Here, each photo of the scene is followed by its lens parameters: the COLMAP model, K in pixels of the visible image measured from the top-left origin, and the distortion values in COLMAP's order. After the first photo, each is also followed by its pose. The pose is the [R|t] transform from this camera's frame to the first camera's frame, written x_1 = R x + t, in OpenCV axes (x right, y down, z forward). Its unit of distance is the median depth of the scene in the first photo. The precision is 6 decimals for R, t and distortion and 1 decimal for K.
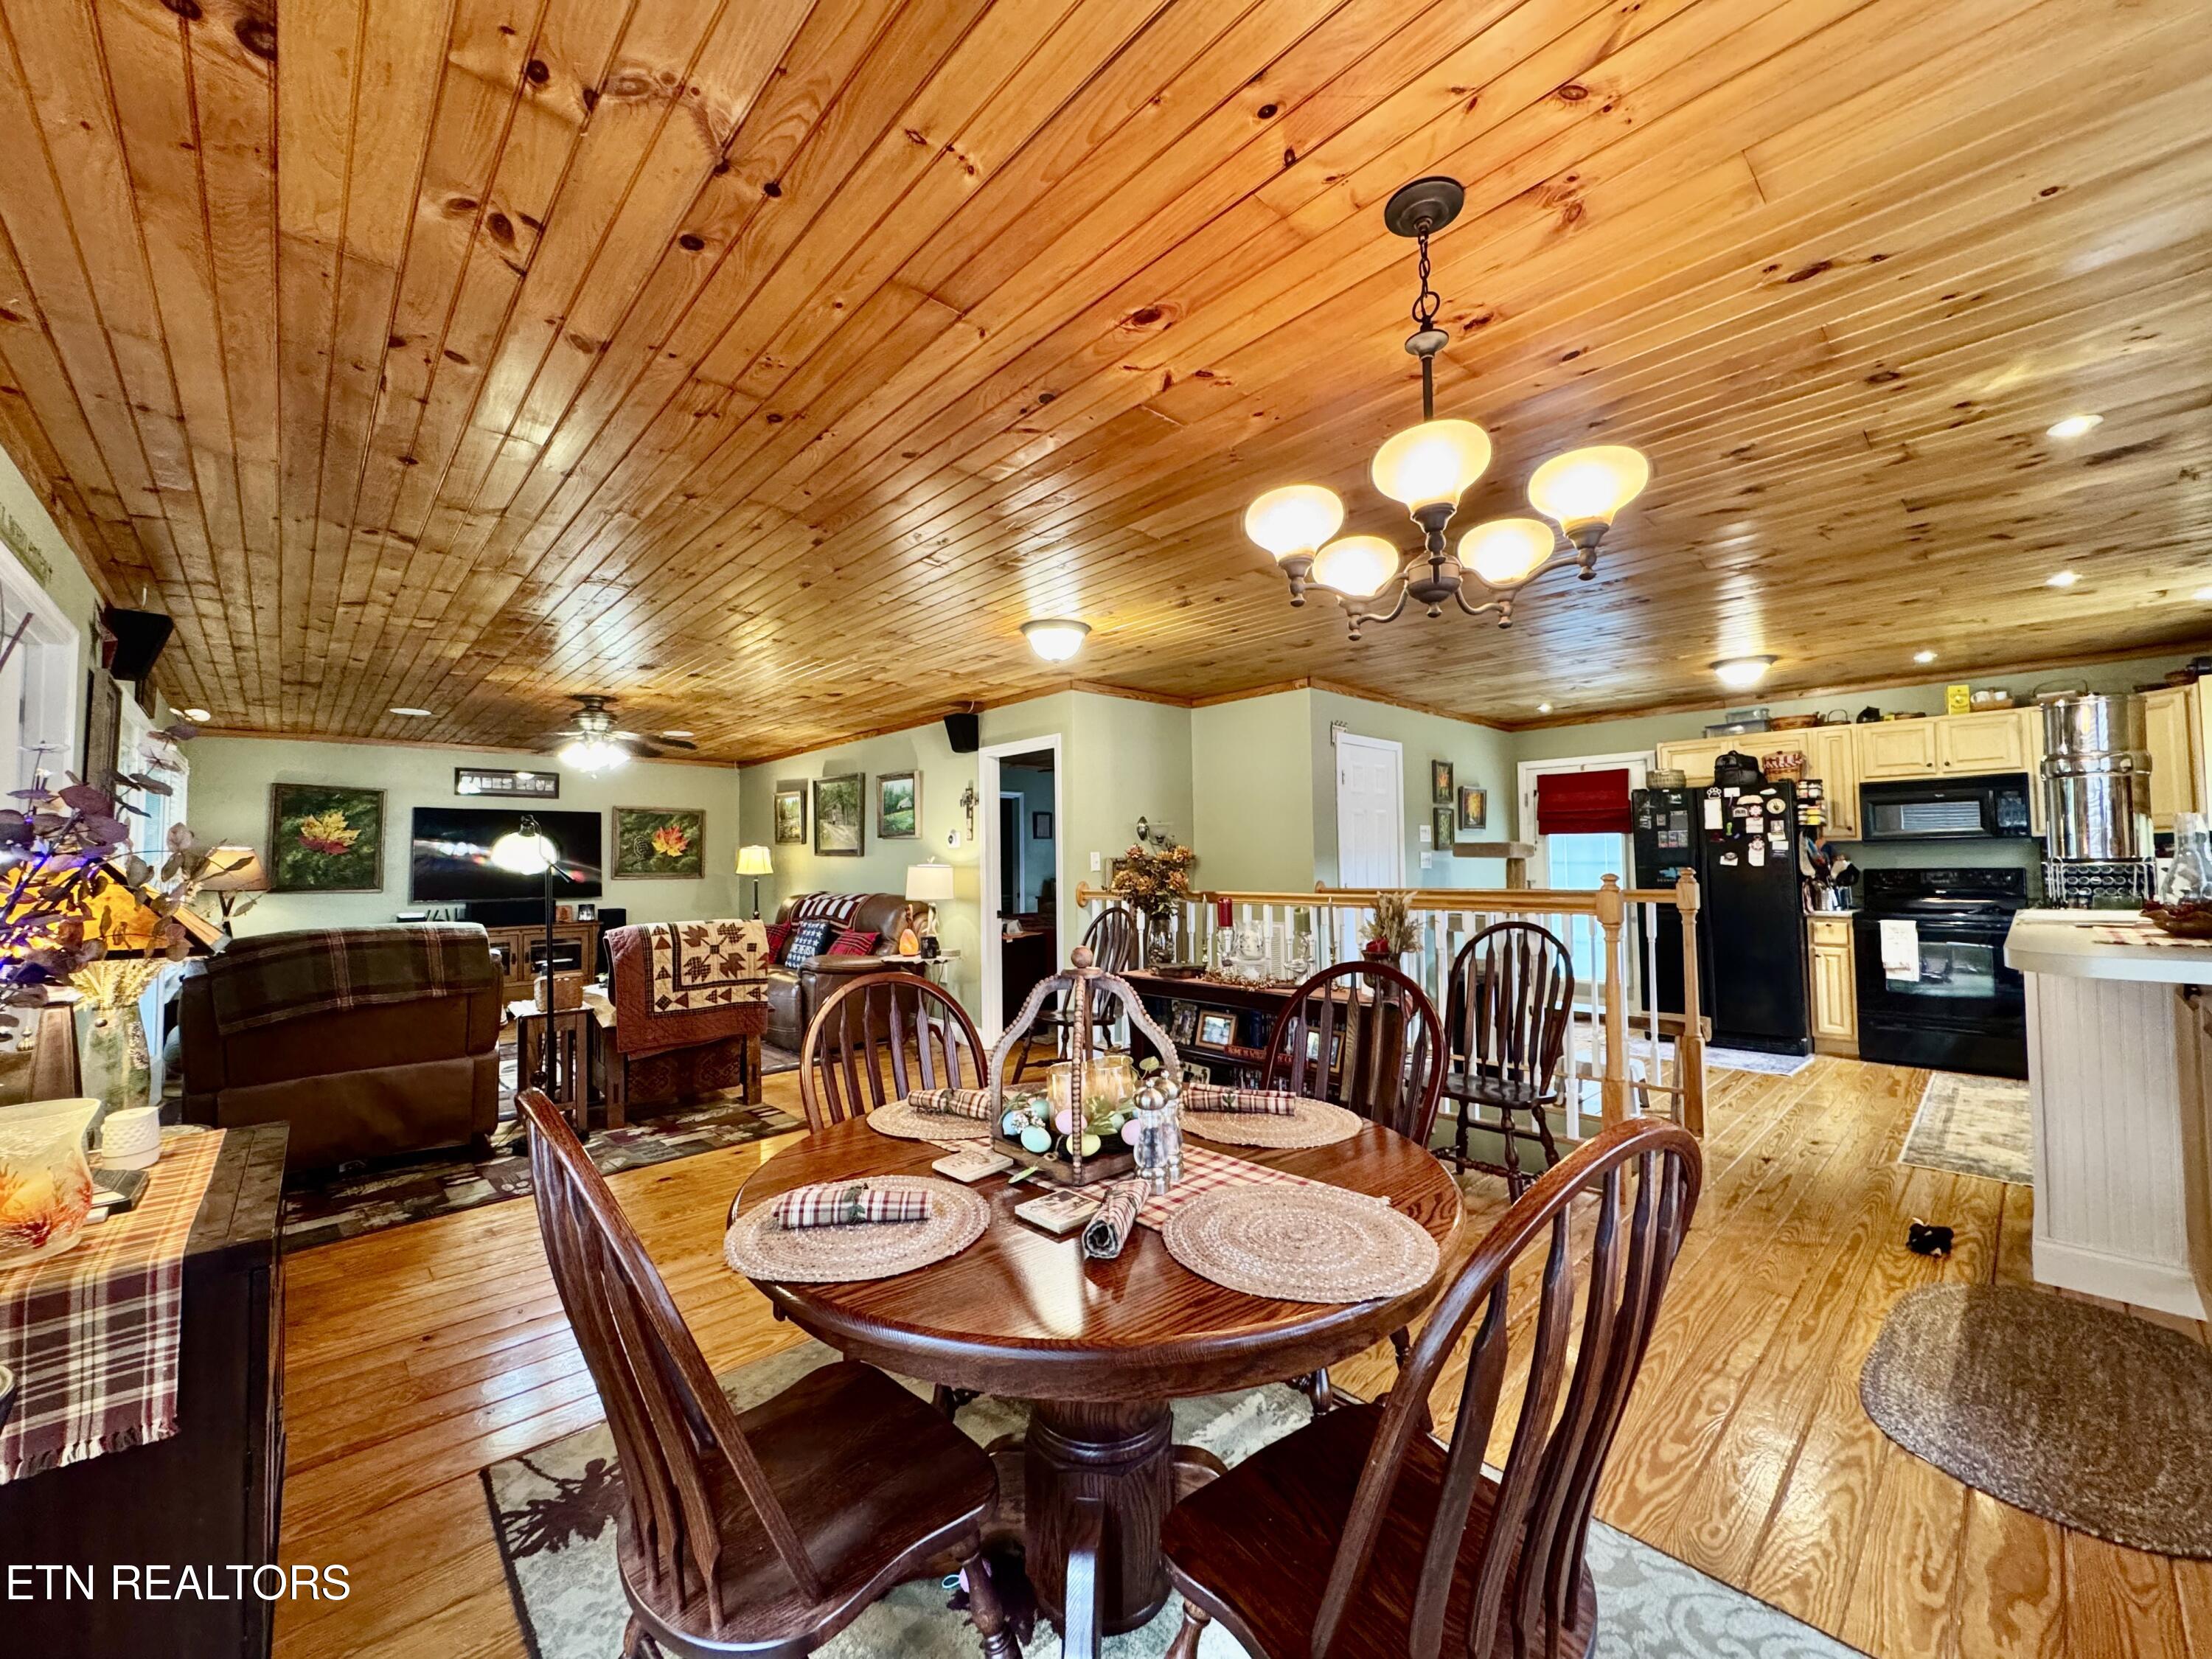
lens RADIAL K [[882.6, 0, 1106.0], [0, 882.6, 829.5], [0, 0, 1]] dist [-0.000936, -0.000541]
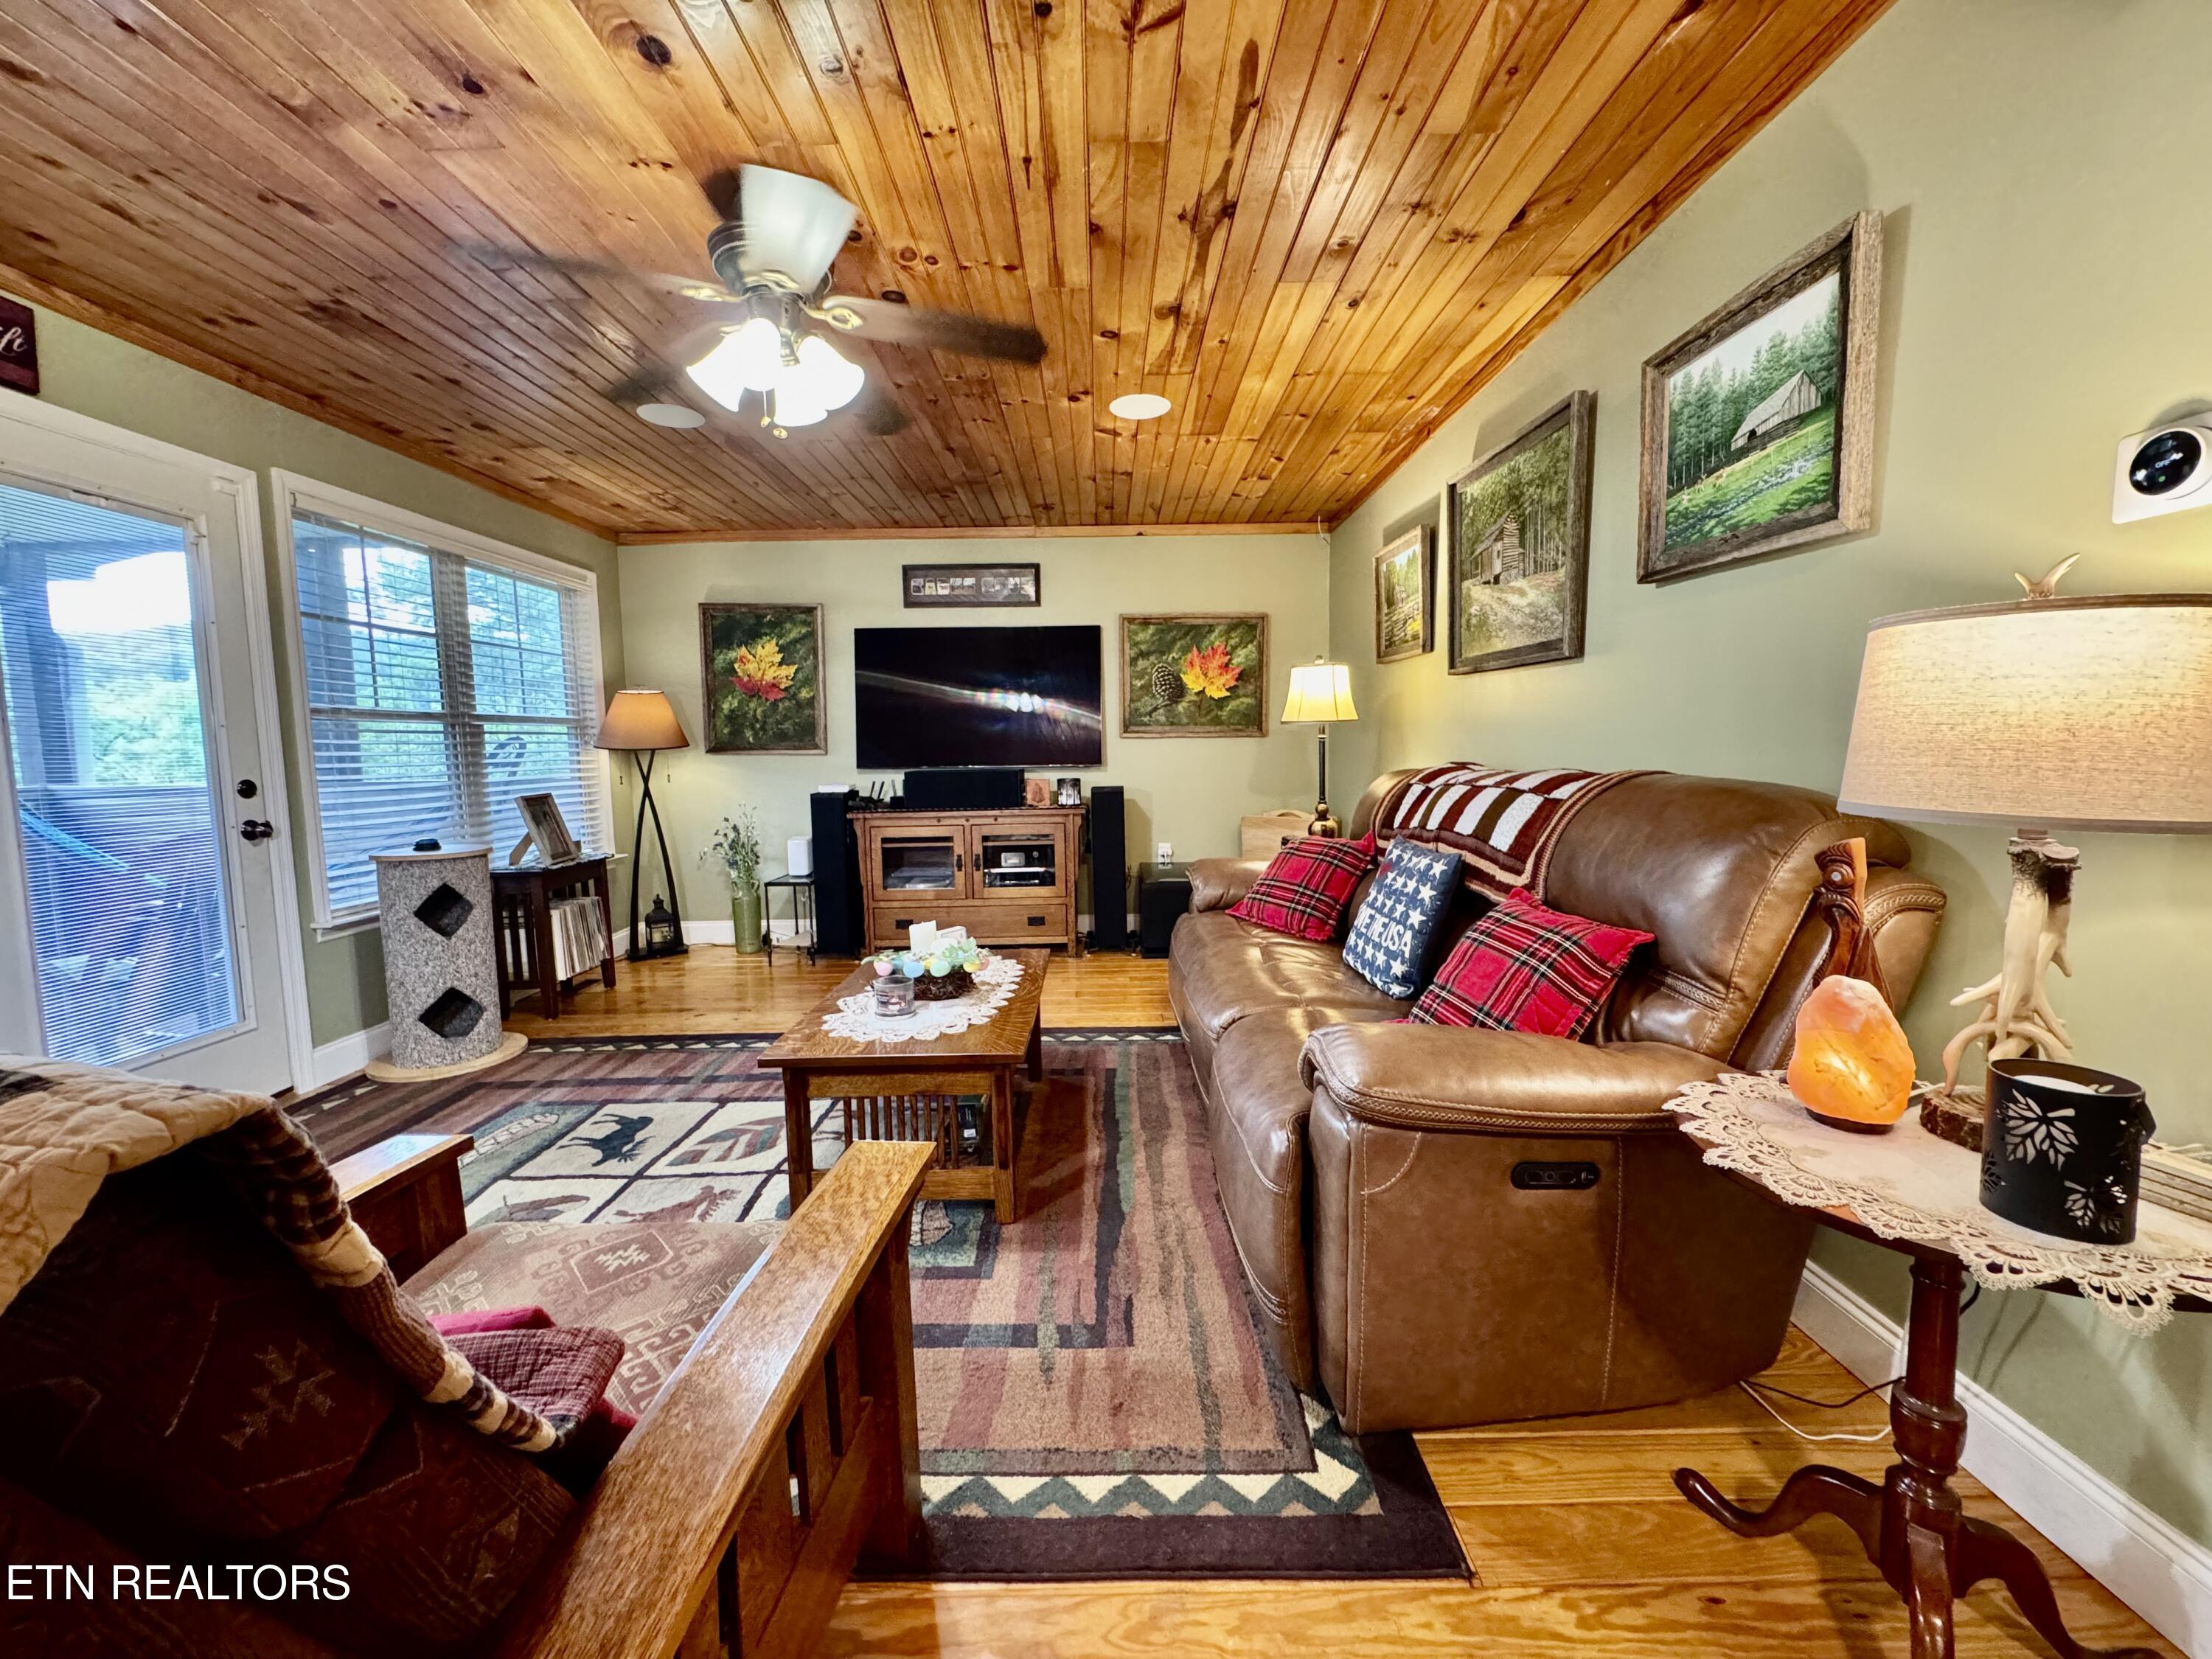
lens RADIAL K [[882.6, 0, 1106.0], [0, 882.6, 829.5], [0, 0, 1]] dist [-0.000936, -0.000541]
pose [[0.734740, 0.066350, -0.675096, -0.448236], [0.032637, 0.990595, 0.132878, 0.111381], [0.677563, -0.119664, 0.725664, 1.588397]]
